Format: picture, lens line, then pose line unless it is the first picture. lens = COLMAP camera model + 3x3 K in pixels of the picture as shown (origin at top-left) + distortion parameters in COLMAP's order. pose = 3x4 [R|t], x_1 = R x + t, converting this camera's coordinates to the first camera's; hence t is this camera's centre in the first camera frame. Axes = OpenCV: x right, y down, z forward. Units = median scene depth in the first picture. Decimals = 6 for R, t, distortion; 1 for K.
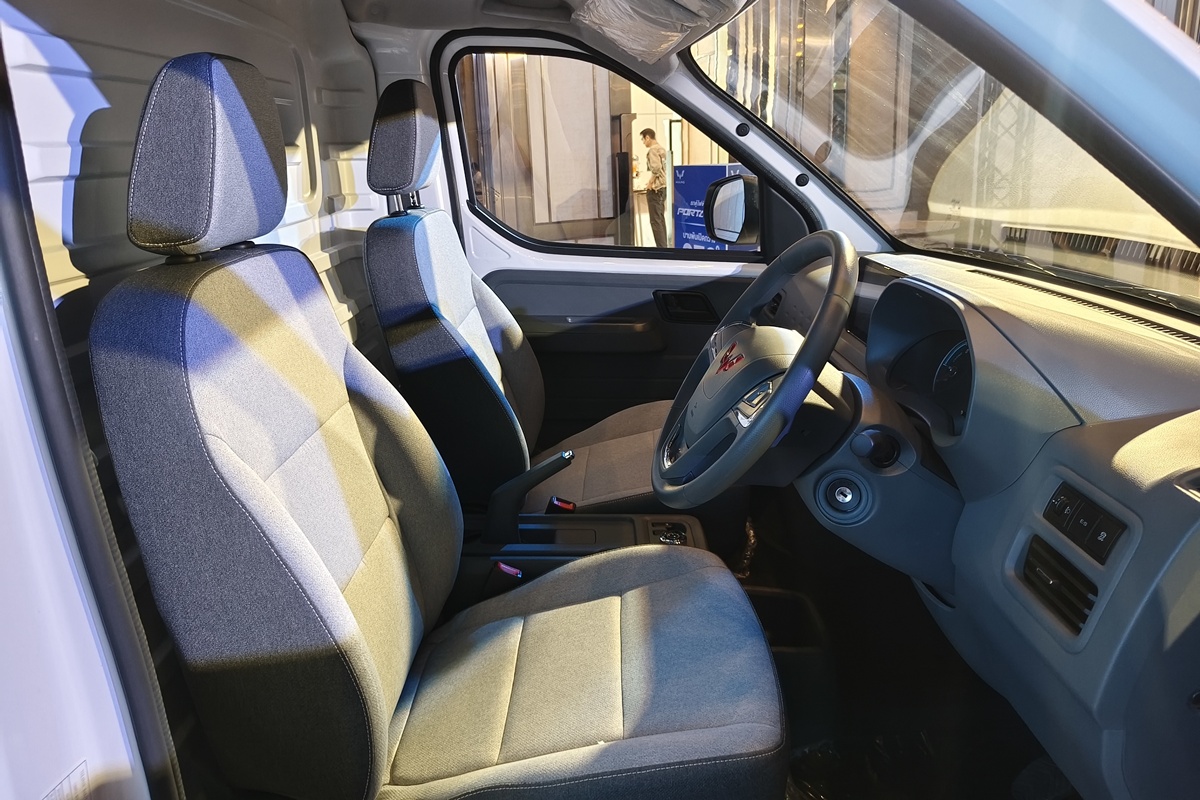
lens RADIAL K [[843.9, 0, 600.0], [0, 843.9, 400.0], [0, 0, 1]] dist [0.038113, -0.007292]
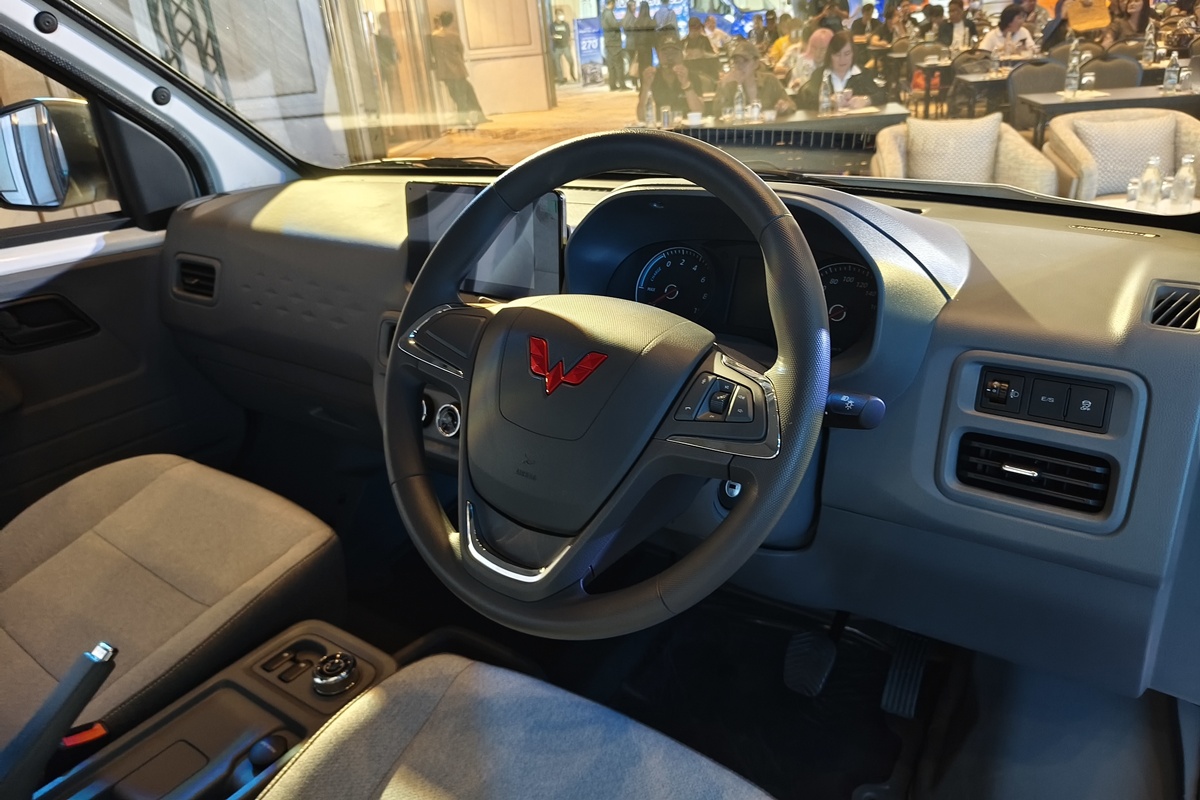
lens RADIAL K [[843.9, 0, 600.0], [0, 843.9, 400.0], [0, 0, 1]] dist [0.038113, -0.007292]
pose [[0.580430, -0.368646, 0.726086, -0.157571], [0.307105, 0.924915, 0.224096, -0.089176], [-0.754180, 0.092913, 0.650061, 0.347776]]
